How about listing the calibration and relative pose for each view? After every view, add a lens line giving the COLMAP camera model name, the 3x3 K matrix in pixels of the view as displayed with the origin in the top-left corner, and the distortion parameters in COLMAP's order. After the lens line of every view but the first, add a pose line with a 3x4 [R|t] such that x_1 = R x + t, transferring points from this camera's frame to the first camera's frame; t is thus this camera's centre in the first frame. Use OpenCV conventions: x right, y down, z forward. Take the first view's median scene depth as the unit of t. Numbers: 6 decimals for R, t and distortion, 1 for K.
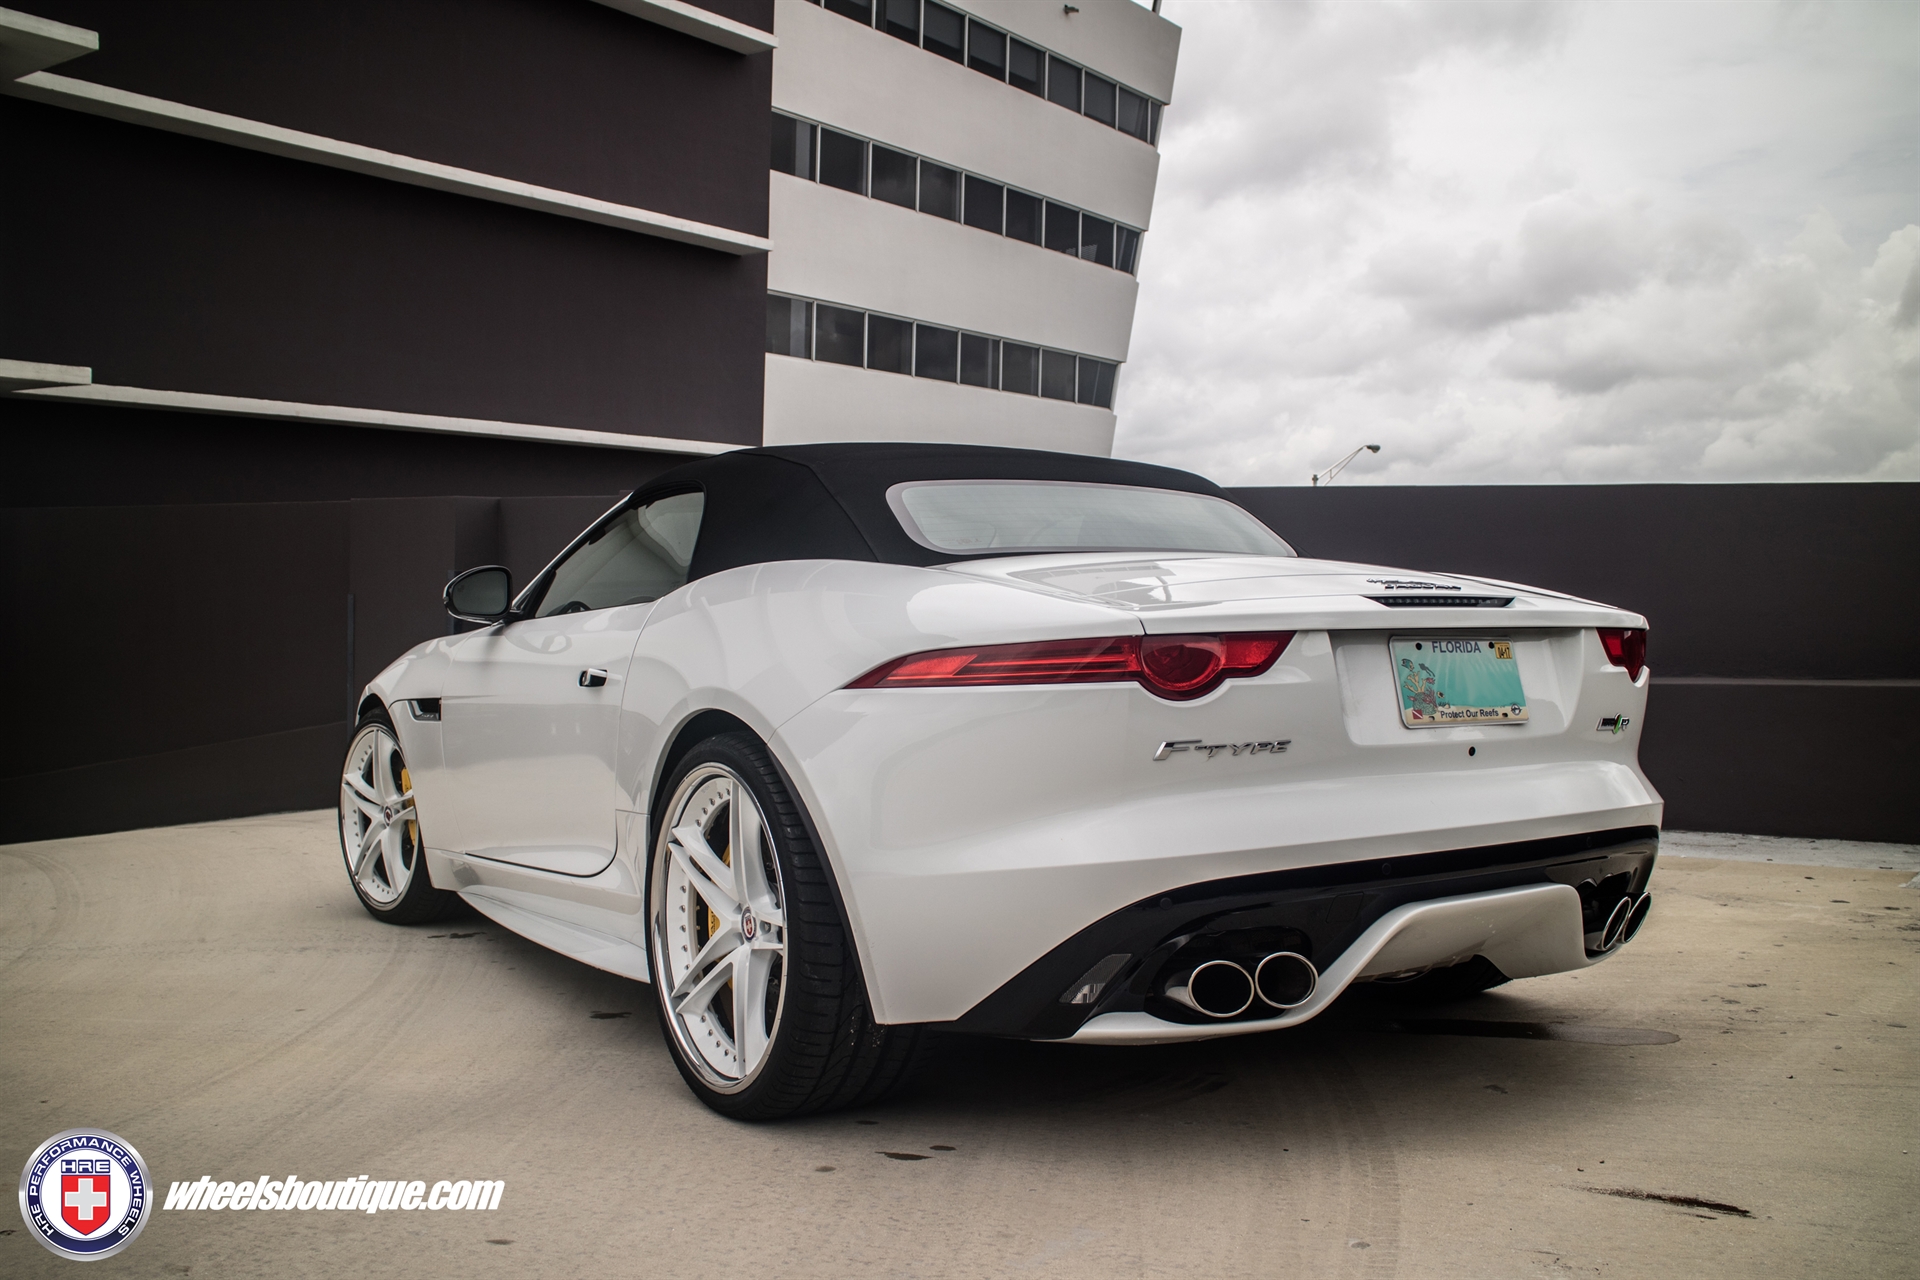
lens RADIAL K [[1706.6, 0, 909.9], [0, 1706.6, 641.4], [0, 0, 1]] dist [-0.121188, 0.069723]
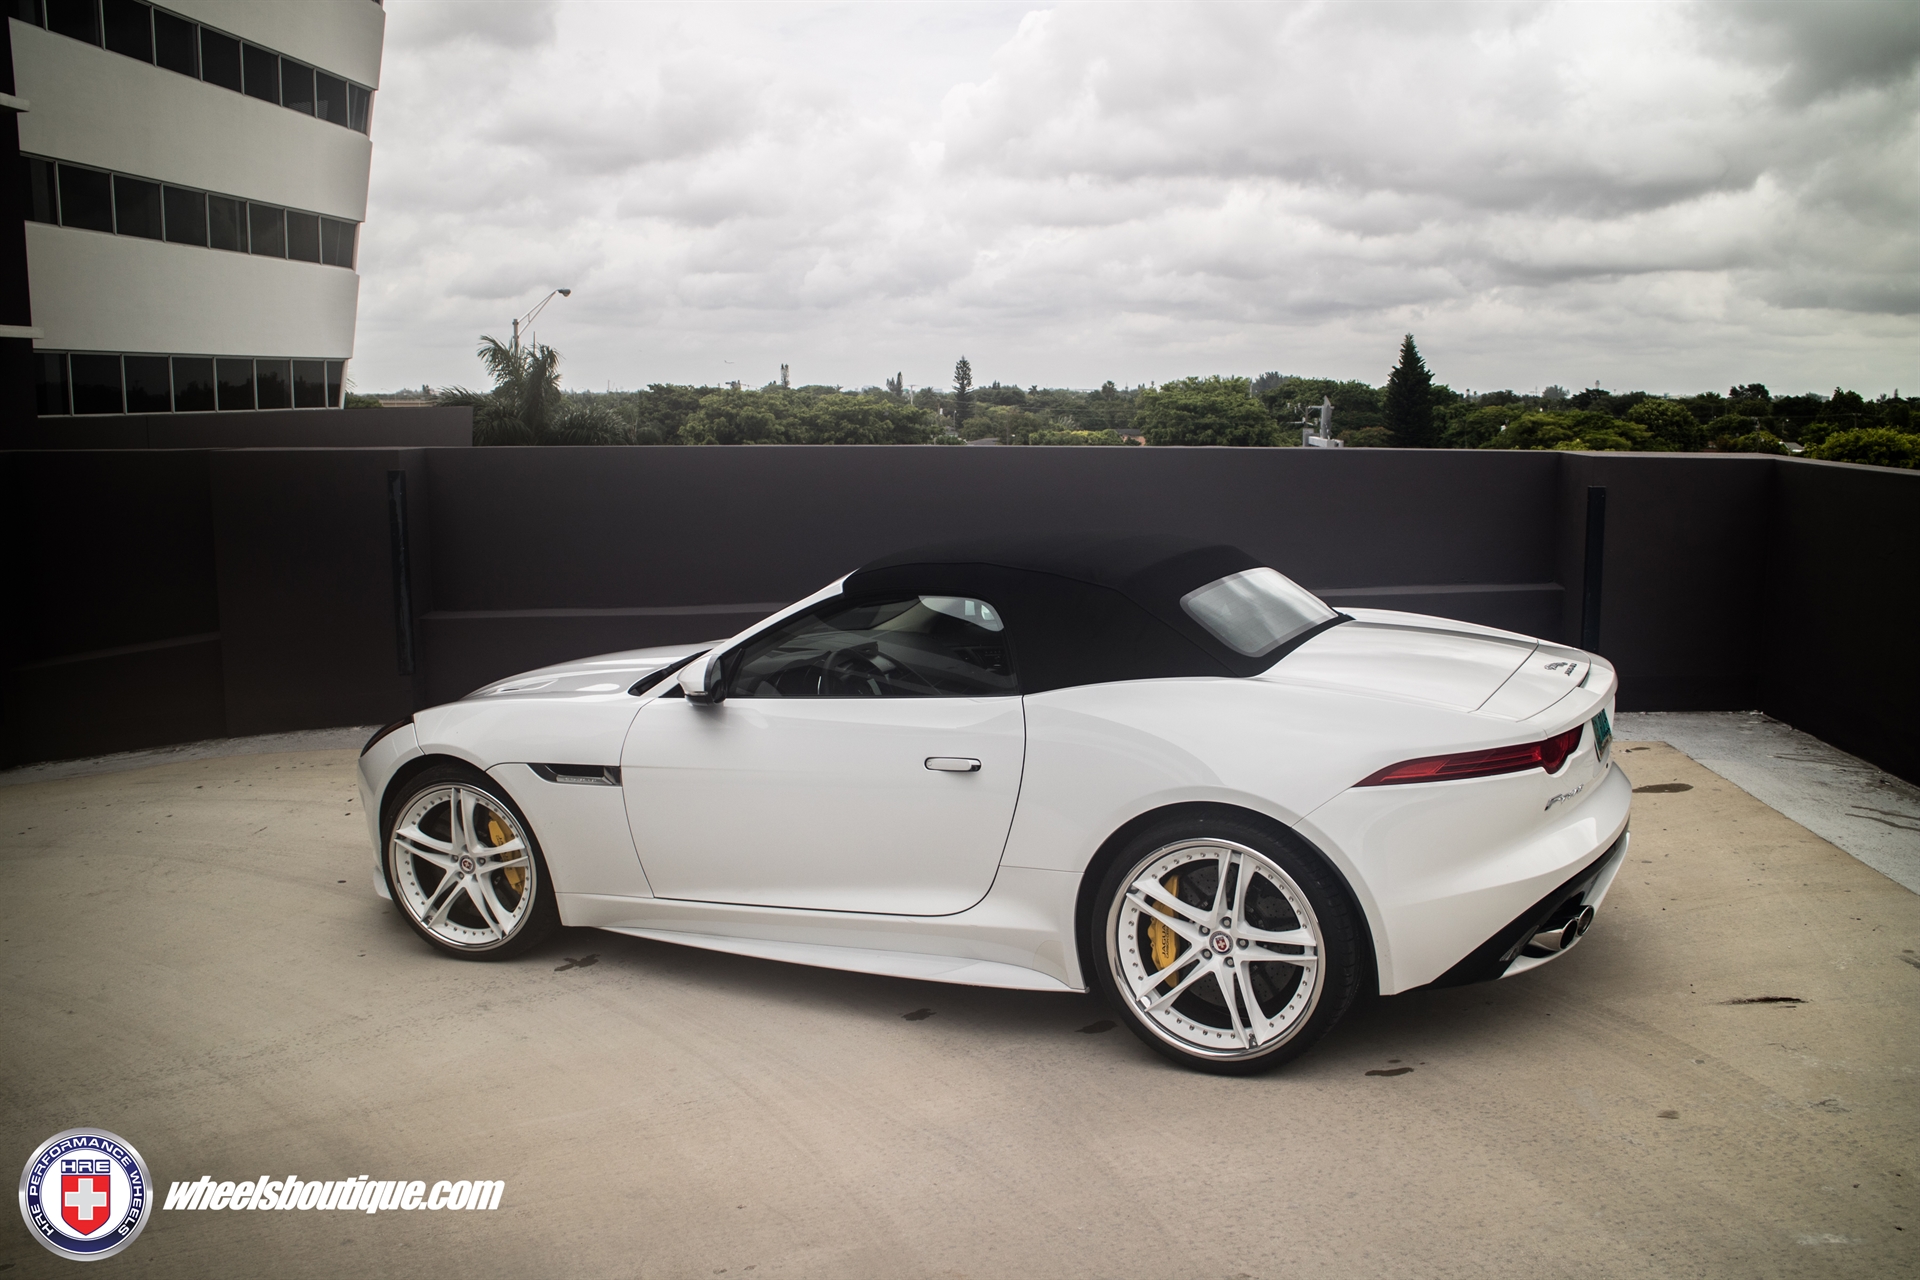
lens RADIAL K [[1610.7, 0, 956.1], [0, 1610.7, 646.4], [0, 0, 1]] dist [-0.141305, 0.083140]
pose [[0.855159, -0.100149, 0.508599, -0.565399], [0.039427, 0.990883, 0.128824, -0.157320], [-0.516864, -0.090112, 0.851311, -0.004519]]
